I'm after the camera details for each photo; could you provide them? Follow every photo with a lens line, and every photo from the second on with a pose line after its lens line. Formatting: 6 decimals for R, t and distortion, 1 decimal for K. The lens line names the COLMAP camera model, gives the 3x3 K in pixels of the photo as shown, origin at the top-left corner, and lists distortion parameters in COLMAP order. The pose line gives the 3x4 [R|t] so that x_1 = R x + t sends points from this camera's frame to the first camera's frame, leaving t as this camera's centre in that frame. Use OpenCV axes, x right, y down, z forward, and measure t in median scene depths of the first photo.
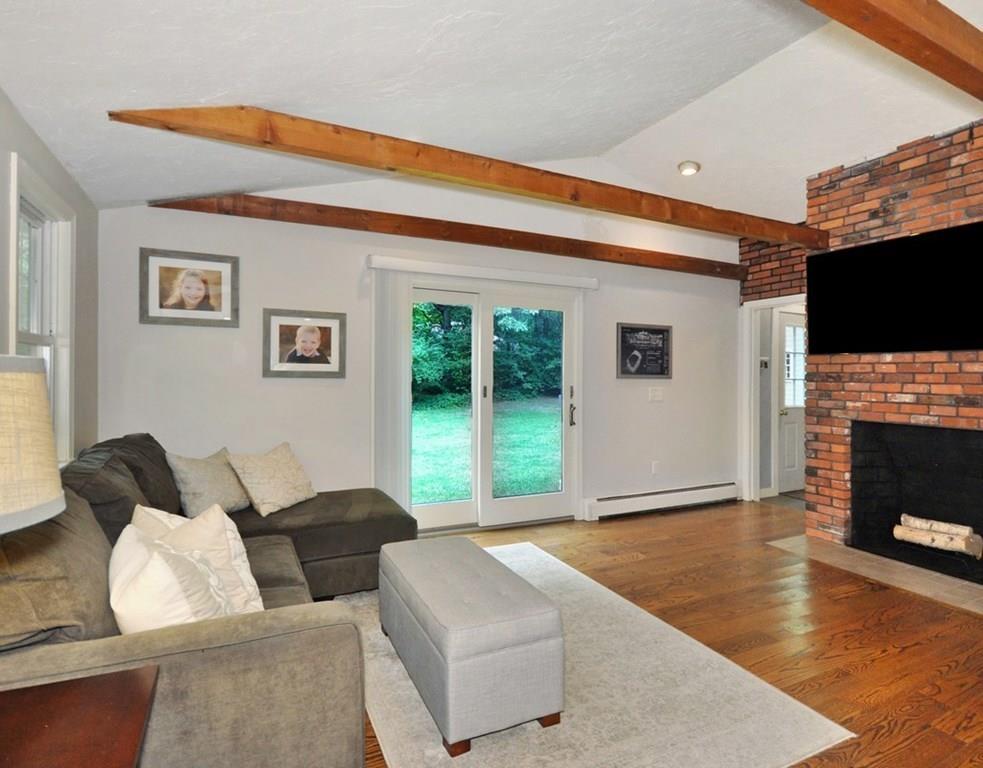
lens RADIAL K [[511.5, 0, 467.0], [0, 511.5, 361.3], [0, 0, 1]] dist [-0.001992, -0.000069]
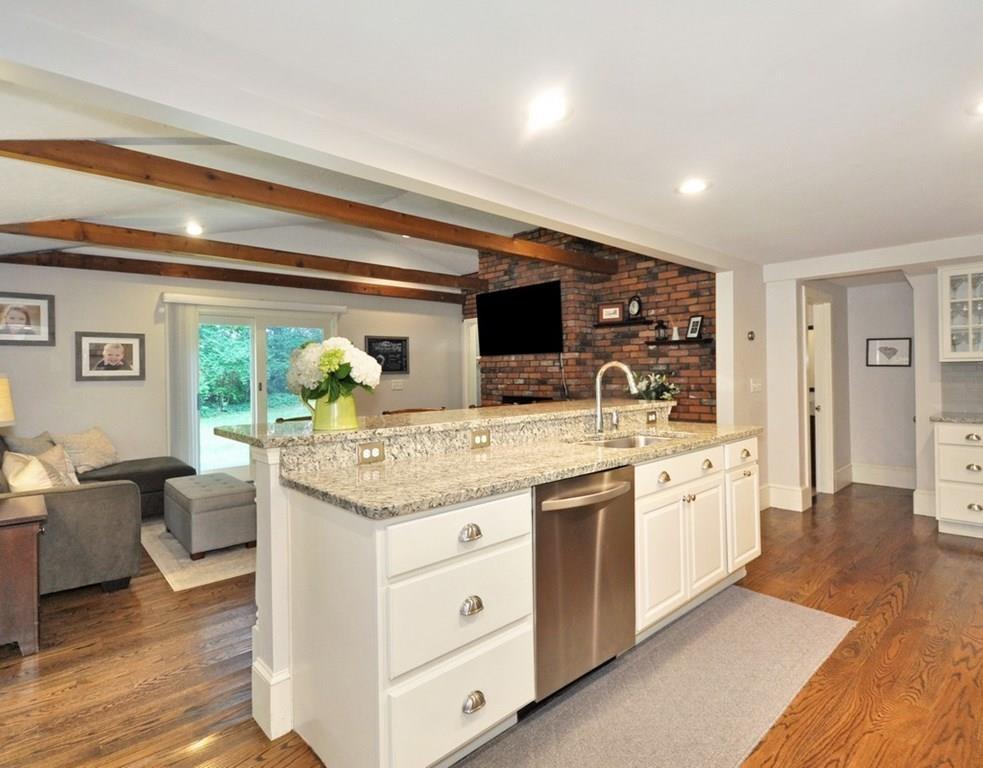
lens RADIAL K [[525.7, 0, 488.5], [0, 525.7, 356.4], [0, 0, 1]] dist [-0.003876, -0.001388]
pose [[0.952567, -0.017728, 0.303811, 0.226577], [0.018578, 0.999827, 0.000092, -0.014619], [-0.303760, 0.005556, 0.952732, -0.667347]]
